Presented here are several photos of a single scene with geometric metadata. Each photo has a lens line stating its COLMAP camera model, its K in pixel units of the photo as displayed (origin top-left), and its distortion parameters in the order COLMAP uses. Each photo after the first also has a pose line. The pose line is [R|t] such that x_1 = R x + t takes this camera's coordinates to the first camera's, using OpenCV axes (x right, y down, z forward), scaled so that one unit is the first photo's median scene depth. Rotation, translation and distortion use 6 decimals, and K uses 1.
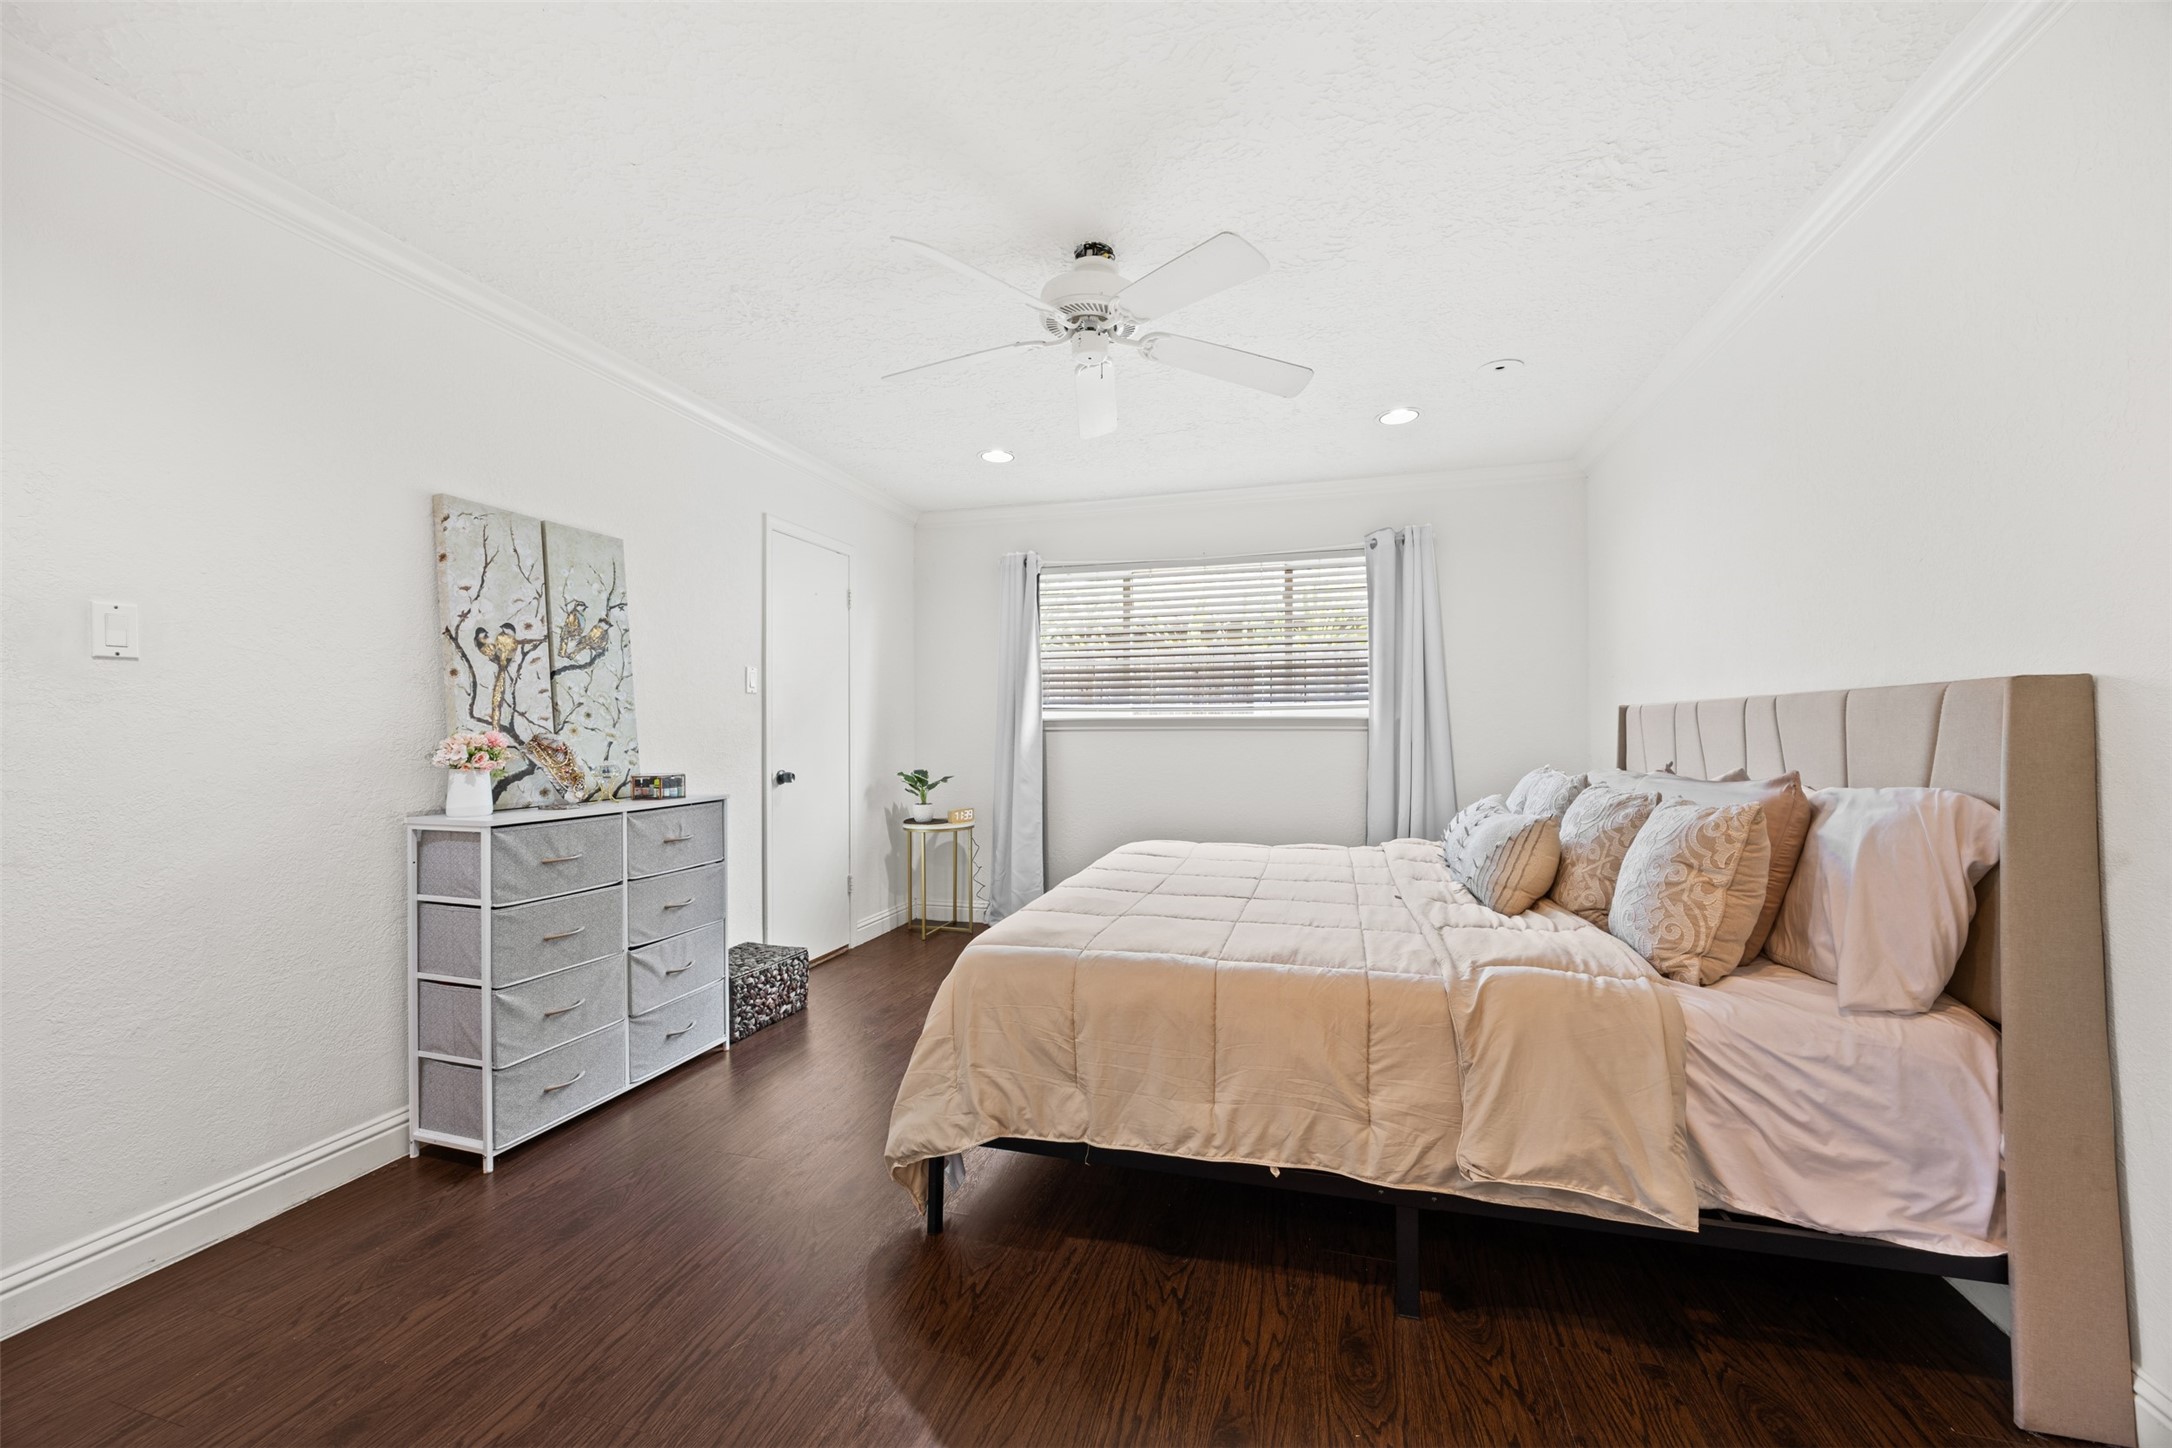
lens RADIAL K [[833.5, 0, 1087.6], [0, 833.5, 731.5], [0, 0, 1]] dist [-0.002606, -0.000210]
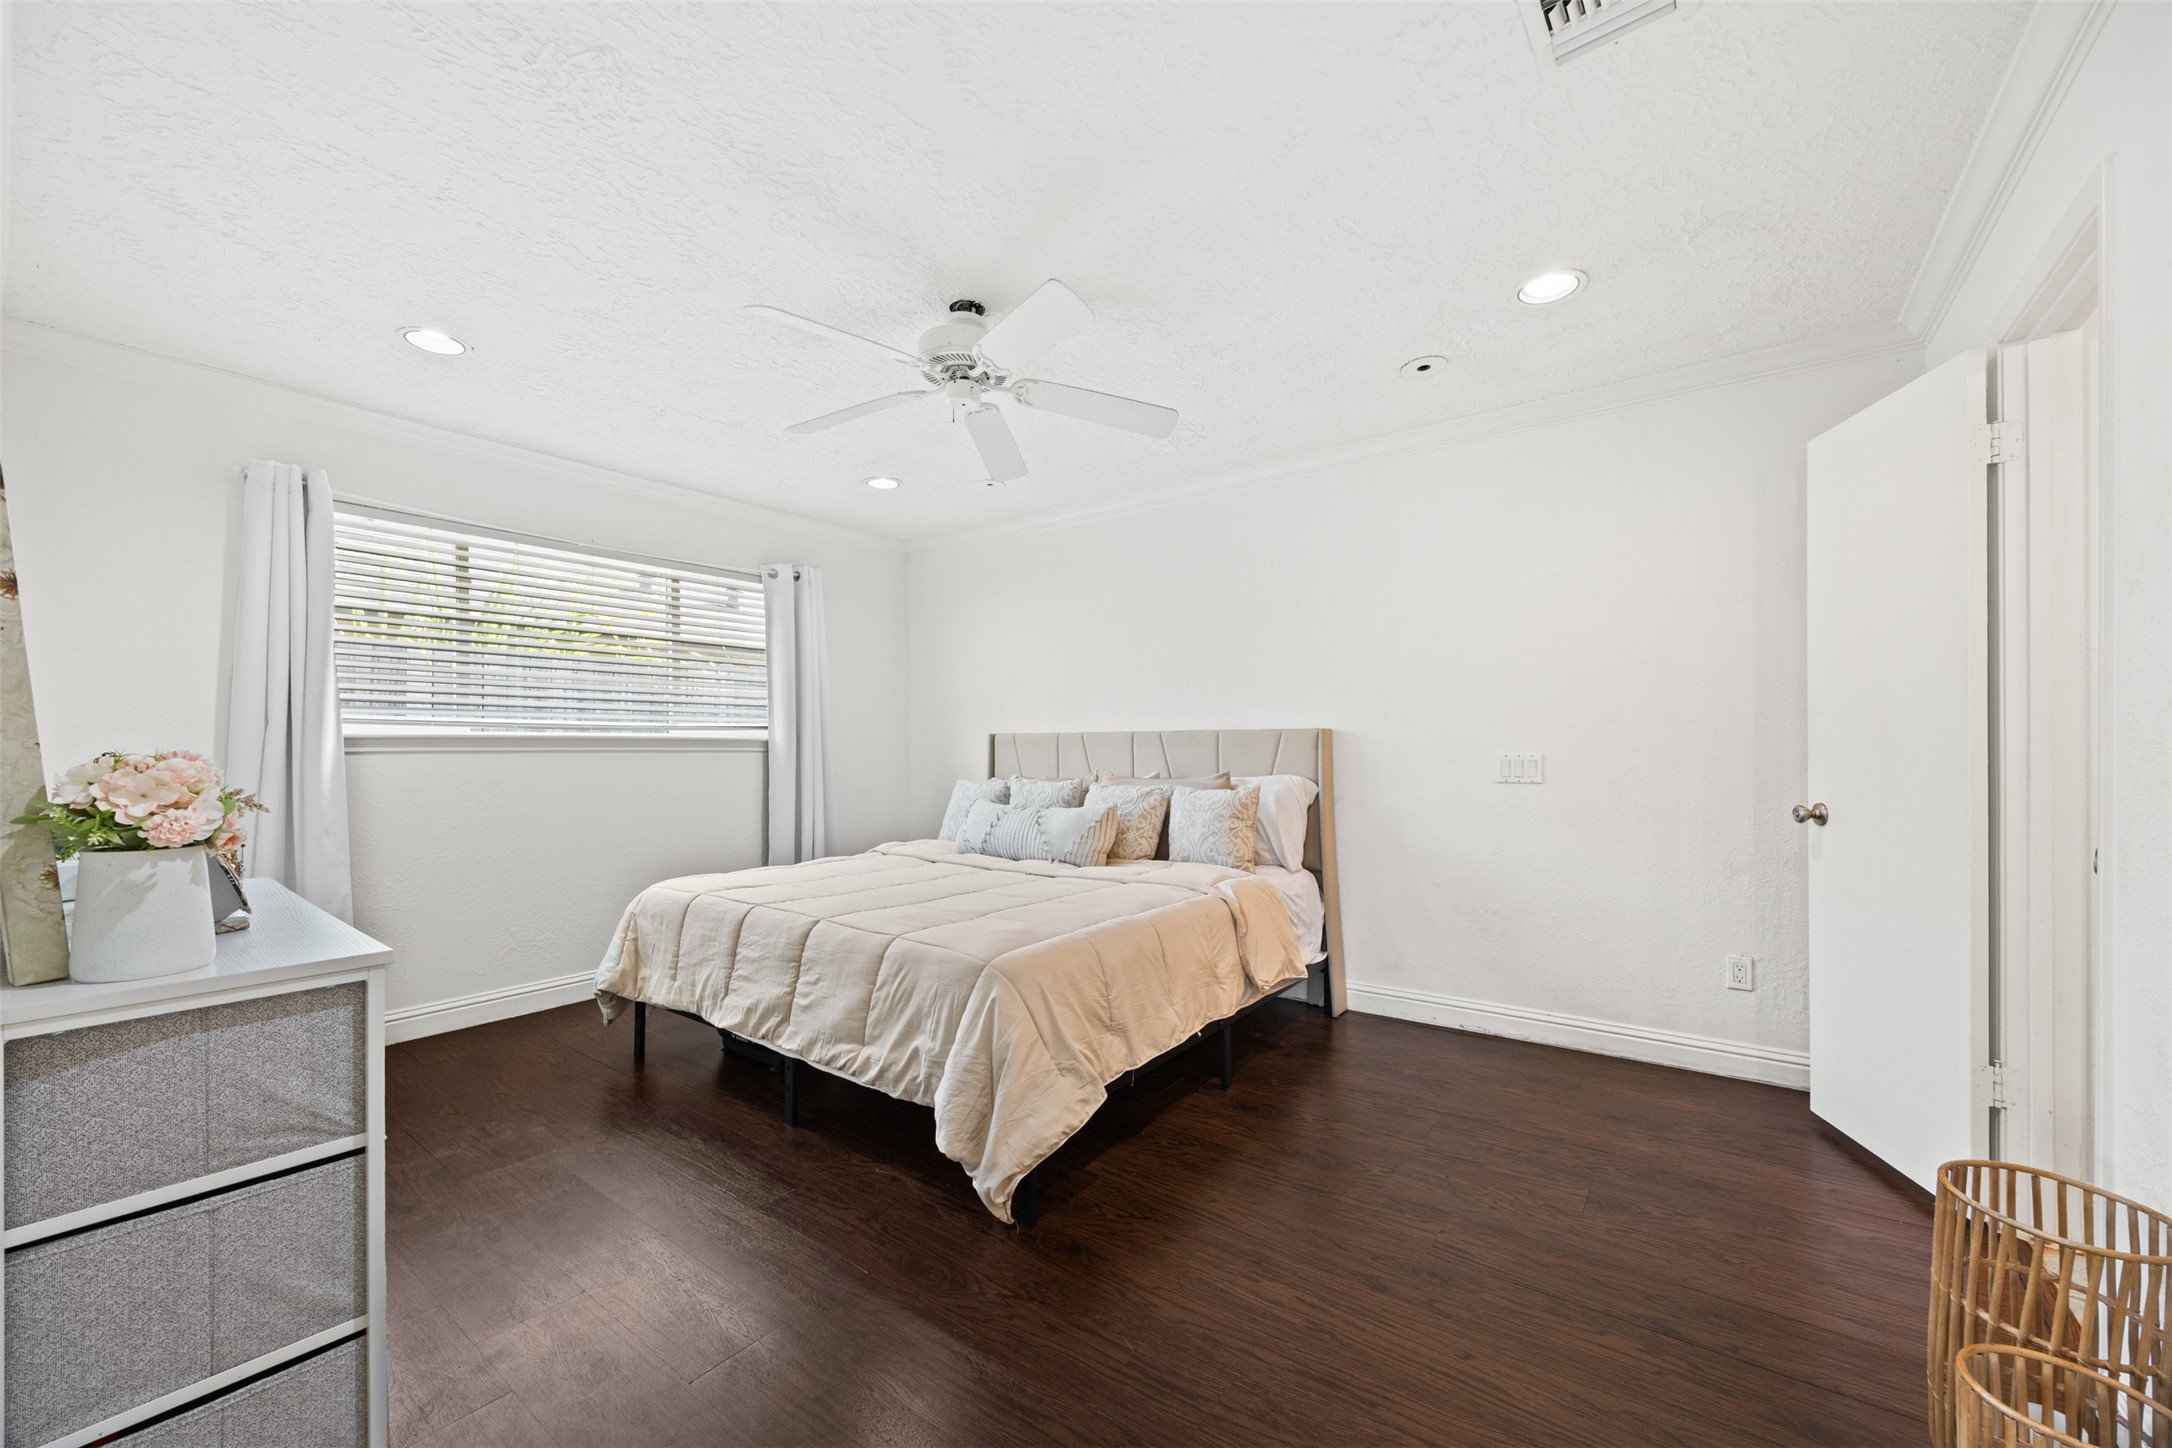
lens RADIAL K [[860.6, 0, 1091.1], [0, 860.6, 752.0], [0, 0, 1]] dist [-0.000276, -0.000037]
pose [[0.341824, -0.000693, 0.939764, -0.986206], [0.003947, 0.999992, -0.000699, 0.002133], [-0.939756, 0.003949, 0.341824, 0.463527]]
